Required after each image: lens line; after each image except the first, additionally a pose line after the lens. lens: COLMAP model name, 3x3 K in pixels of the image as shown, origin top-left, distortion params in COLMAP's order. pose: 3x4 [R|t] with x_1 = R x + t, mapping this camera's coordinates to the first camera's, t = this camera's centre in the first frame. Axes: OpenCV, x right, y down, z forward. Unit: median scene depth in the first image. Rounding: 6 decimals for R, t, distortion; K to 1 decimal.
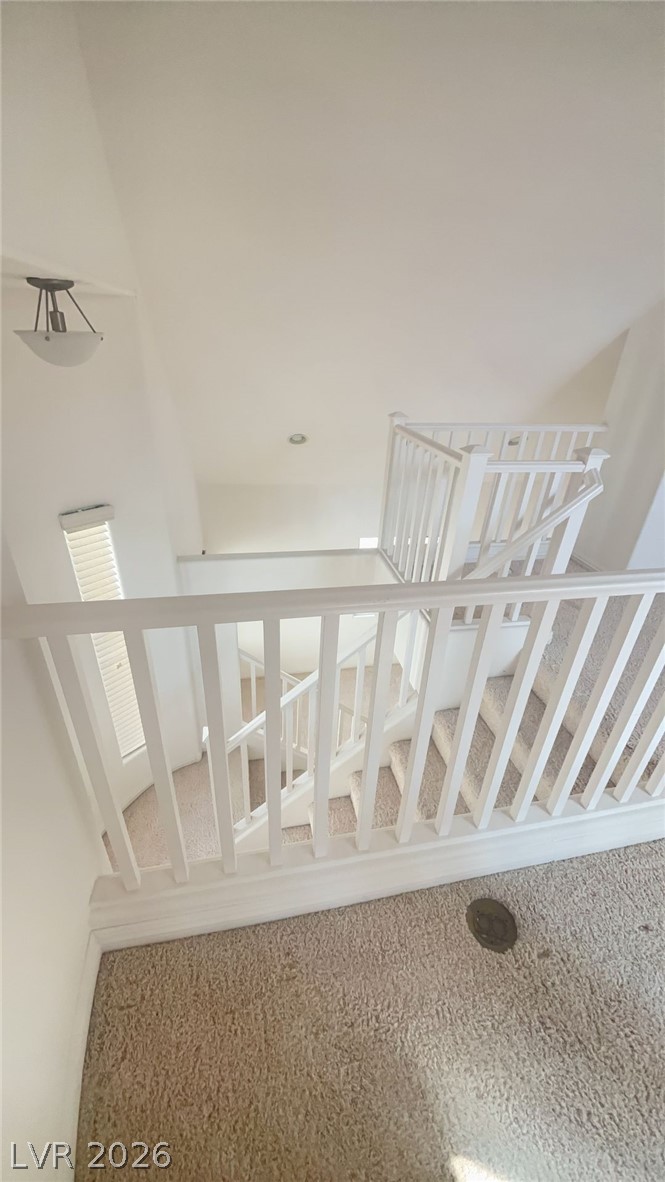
lens RADIAL K [[463.1, 0, 334.8], [0, 463.1, 588.2], [0, 0, 1]] dist [0.042832, -0.041370]
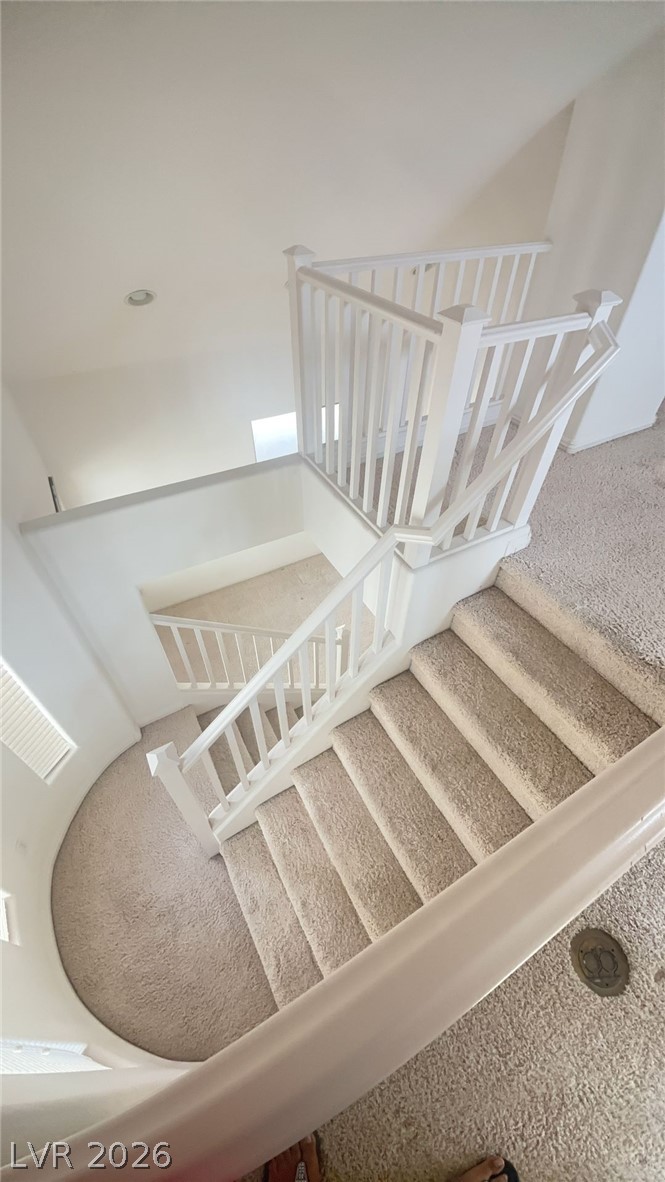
lens RADIAL K [[471.1, 0, 349.2], [0, 471.1, 601.1], [0, 0, 1]] dist [0.000106, -0.022540]
pose [[0.948925, -0.243801, 0.200256, -0.105659], [0.169692, 0.929487, 0.327504, -0.242544], [-0.265981, -0.276795, 0.923384, 0.489890]]
